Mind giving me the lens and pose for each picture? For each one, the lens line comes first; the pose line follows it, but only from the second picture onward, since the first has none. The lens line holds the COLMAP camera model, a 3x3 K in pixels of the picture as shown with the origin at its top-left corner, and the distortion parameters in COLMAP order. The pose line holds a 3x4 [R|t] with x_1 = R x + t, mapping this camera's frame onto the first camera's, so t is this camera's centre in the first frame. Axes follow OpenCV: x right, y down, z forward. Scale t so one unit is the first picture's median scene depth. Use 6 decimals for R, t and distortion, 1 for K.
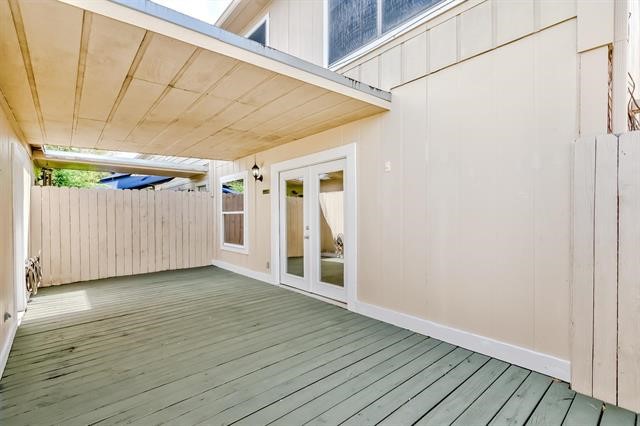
lens RADIAL K [[296.1, 0, 315.7], [0, 296.1, 215.0], [0, 0, 1]] dist [0.000764, -0.001641]
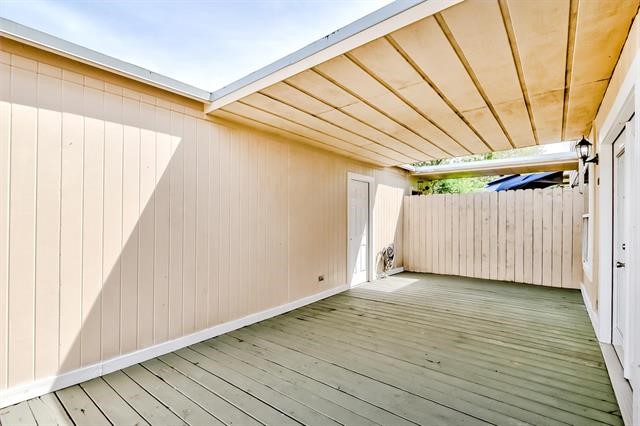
lens RADIAL K [[296.1, 0, 317.4], [0, 296.1, 217.2], [0, 0, 1]] dist [0.000764, -0.001641]
pose [[0.187686, 0.006652, -0.982206, 0.396389], [-0.004624, 0.999972, 0.005889, -0.008622], [0.982218, 0.003436, 0.187712, 0.435683]]
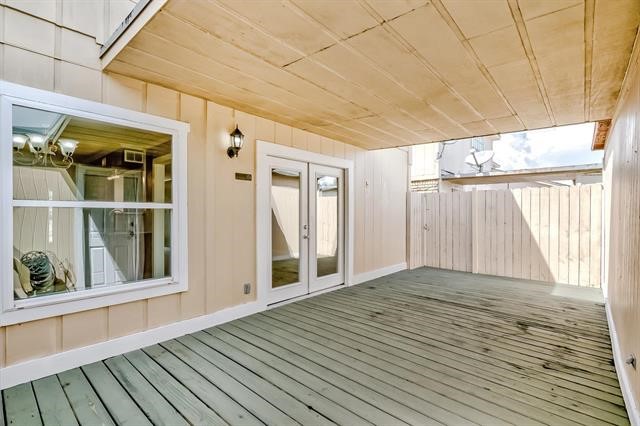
lens RADIAL K [[296.1, 0, 320.1], [0, 296.1, 211.6], [0, 0, 1]] dist [0.000764, -0.001641]
pose [[-0.140024, 0.007949, 0.990116, -1.072688], [-0.004611, 0.999952, -0.008681, 0.002599], [-0.990137, -0.005781, -0.139981, 1.197579]]
